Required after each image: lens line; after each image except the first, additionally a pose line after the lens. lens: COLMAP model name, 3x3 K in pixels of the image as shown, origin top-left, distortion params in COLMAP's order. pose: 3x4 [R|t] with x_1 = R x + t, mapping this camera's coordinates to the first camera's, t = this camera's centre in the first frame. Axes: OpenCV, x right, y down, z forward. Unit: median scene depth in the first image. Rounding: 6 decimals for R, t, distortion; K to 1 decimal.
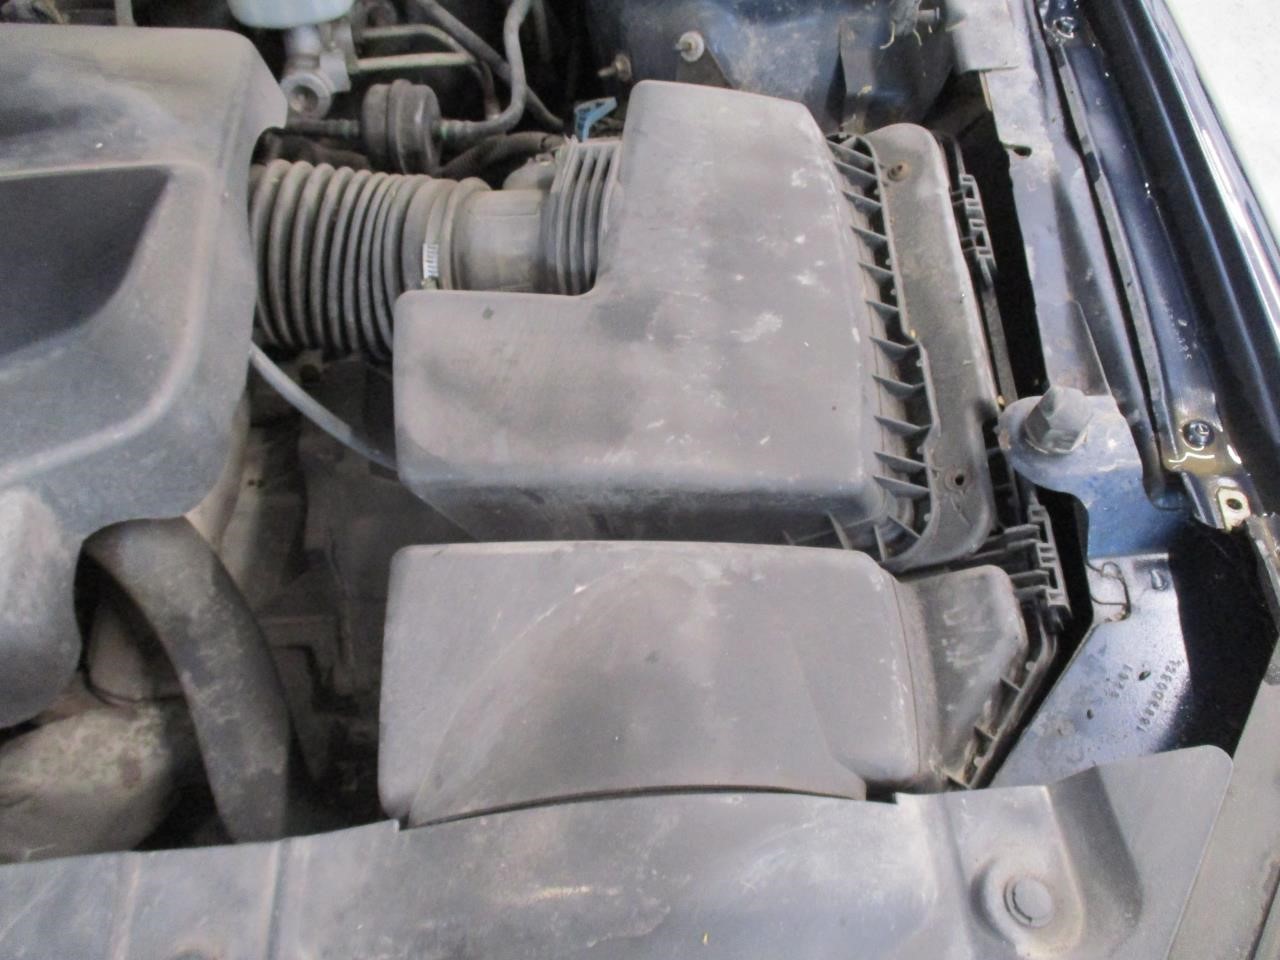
lens RADIAL K [[1073.9, 0, 641.7], [0, 1073.9, 479.2], [0, 0, 1]] dist [-0.035482, 0.013994]
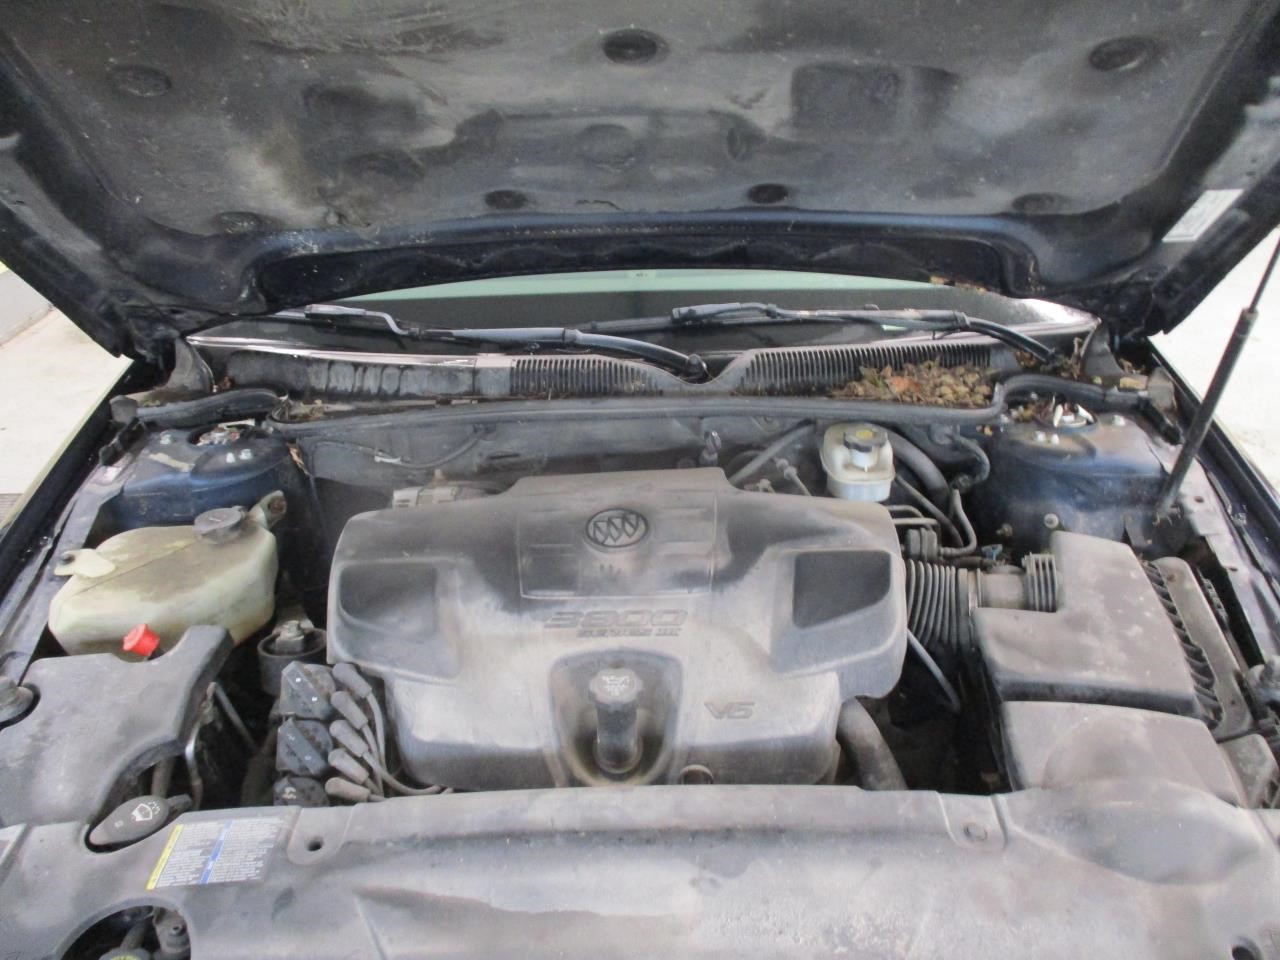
lens RADIAL K [[1073.9, 0, 641.5], [0, 1073.9, 478.3], [0, 0, 1]] dist [-0.035482, 0.013994]
pose [[0.994302, 0.040375, -0.098654, -0.689243], [-0.078793, 0.901715, -0.425090, 0.586010], [0.071795, 0.430442, 0.899759, -1.207541]]
